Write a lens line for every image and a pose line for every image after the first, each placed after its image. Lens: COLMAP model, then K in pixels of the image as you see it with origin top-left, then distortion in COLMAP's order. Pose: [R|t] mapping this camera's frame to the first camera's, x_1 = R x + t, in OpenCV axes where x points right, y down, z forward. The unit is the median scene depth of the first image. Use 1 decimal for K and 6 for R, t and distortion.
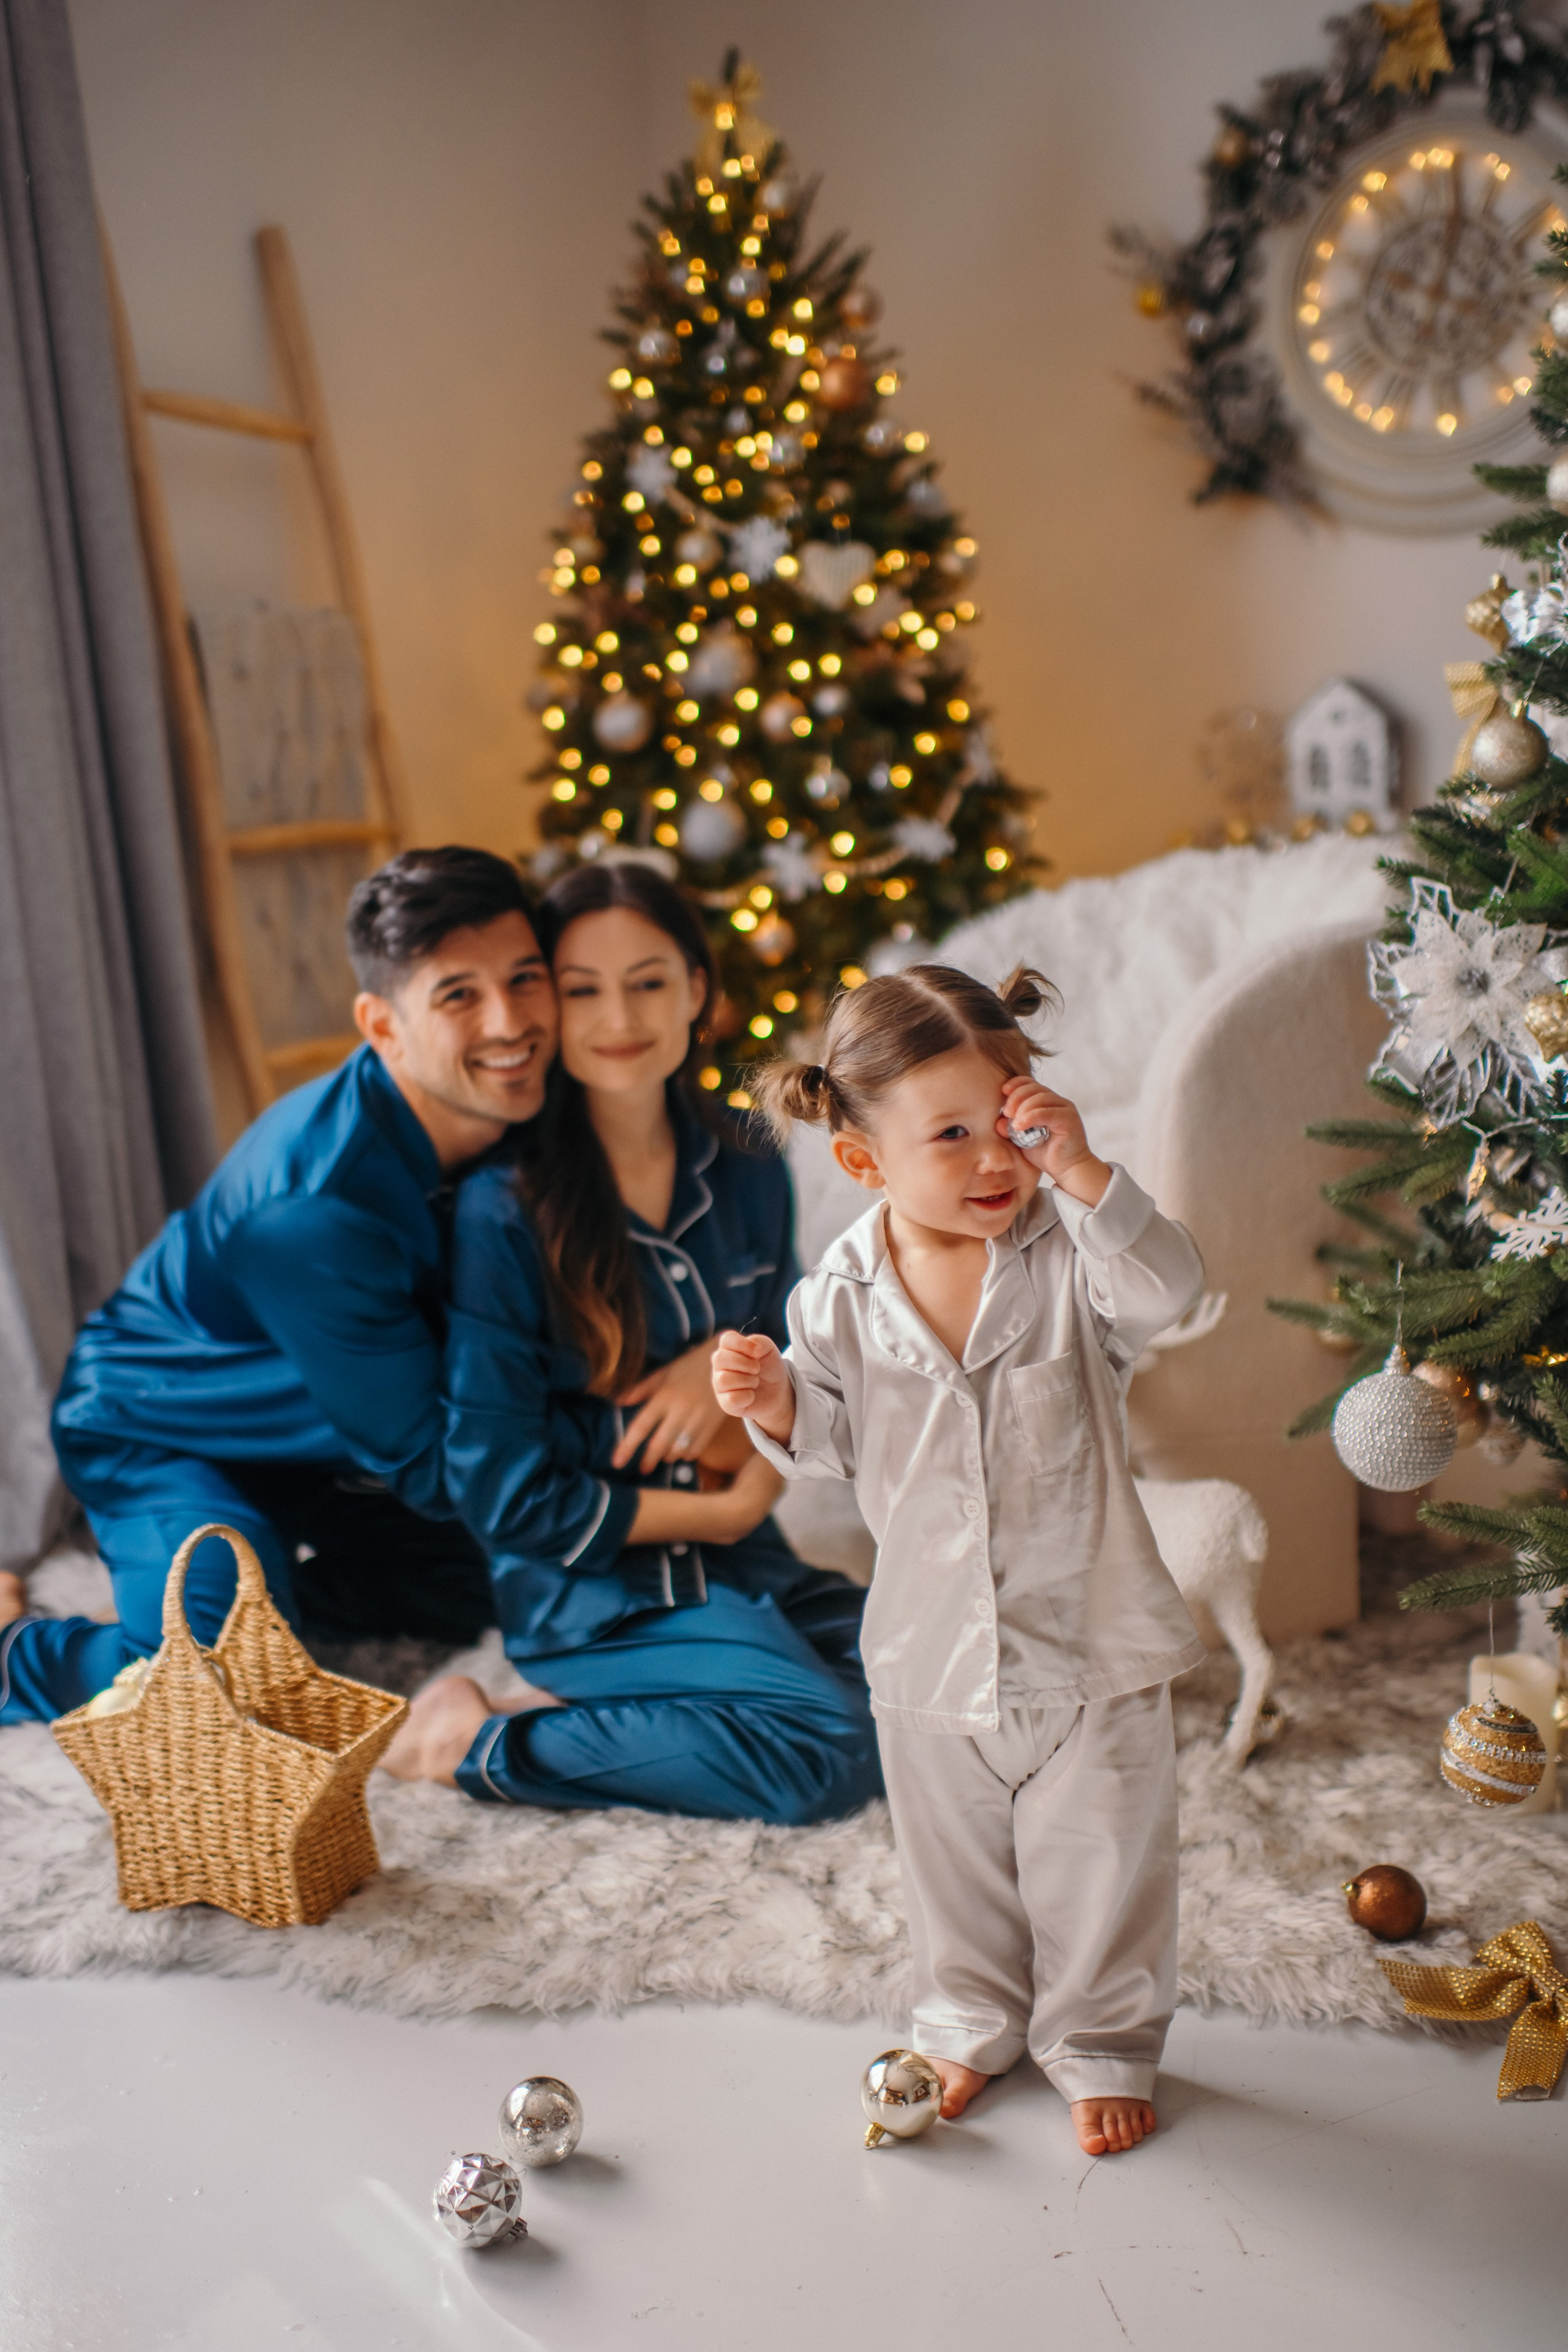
lens RADIAL K [[2434.0, 0, 780.2], [0, 2434.0, 1221.9], [0, 0, 1]] dist [0.003398, -0.003853]
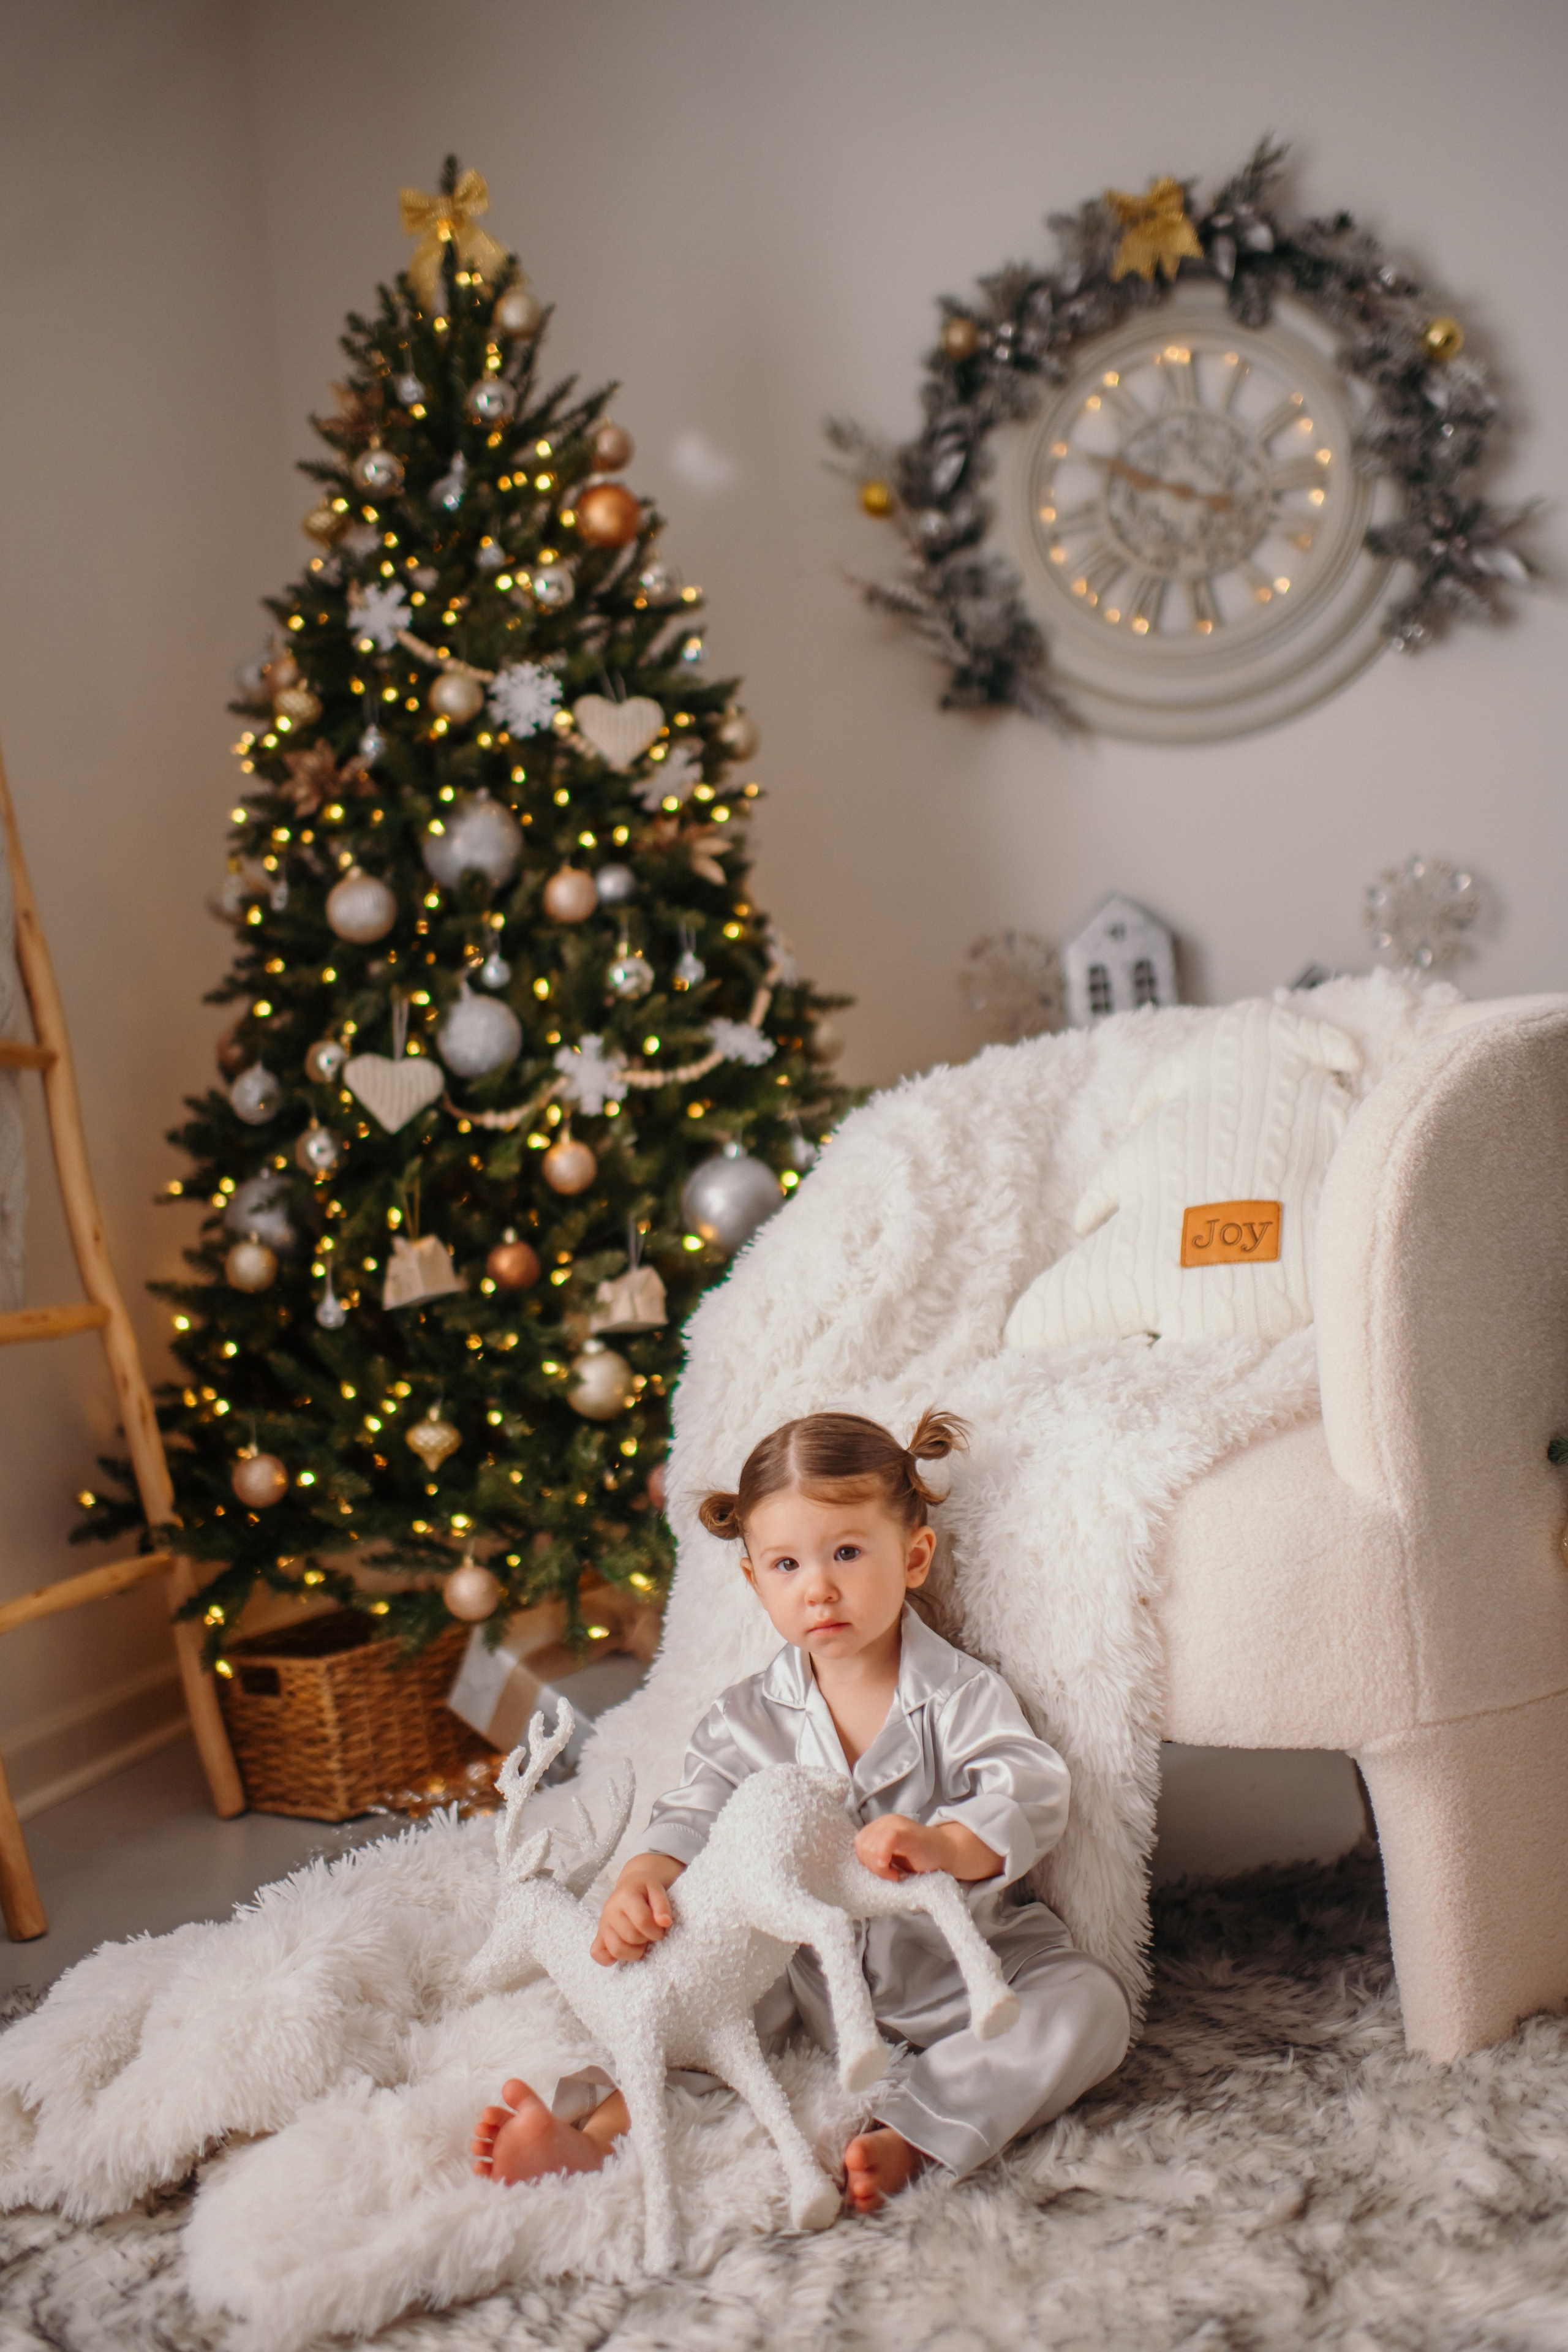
lens RADIAL K [[2330.4, 0, 784.0], [0, 2330.4, 1176.0], [0, 0, 1]] dist [0.004443, -0.004583]
pose [[0.968515, -0.031177, 0.246994, -0.119971], [0.076153, 0.981673, -0.174699, 0.024845], [-0.237021, 0.188008, 0.953139, 0.253075]]
